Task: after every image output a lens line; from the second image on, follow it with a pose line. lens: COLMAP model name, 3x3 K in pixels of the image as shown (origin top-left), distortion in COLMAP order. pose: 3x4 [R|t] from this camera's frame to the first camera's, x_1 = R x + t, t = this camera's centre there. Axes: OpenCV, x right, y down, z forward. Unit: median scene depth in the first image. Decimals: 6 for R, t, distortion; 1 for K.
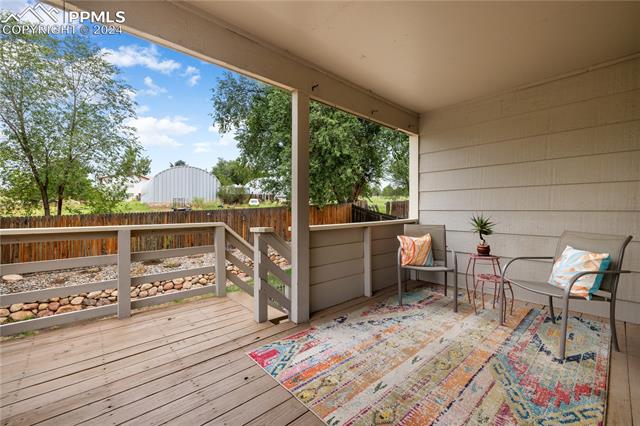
lens RADIAL K [[269.3, 0, 318.1], [0, 269.3, 211.0], [0, 0, 1]] dist [-0.000248, -0.000214]
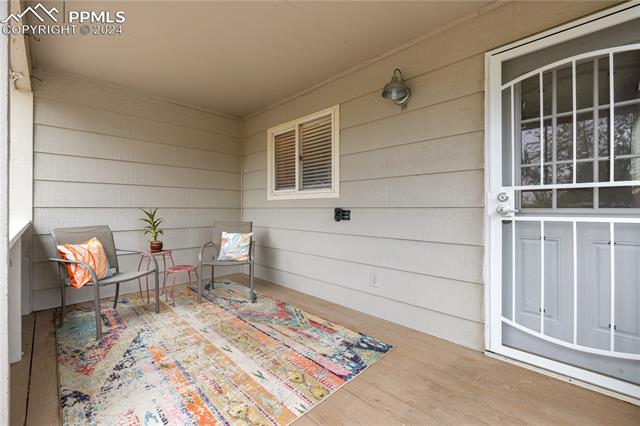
lens RADIAL K [[269.3, 0, 318.1], [0, 269.3, 211.0], [0, 0, 1]] dist [-0.000248, -0.000214]
pose [[-0.065343, -0.008165, 0.997829, -0.561592], [0.002047, 0.999963, 0.008316, 0.004705], [-0.997861, 0.002586, -0.065324, 0.571338]]
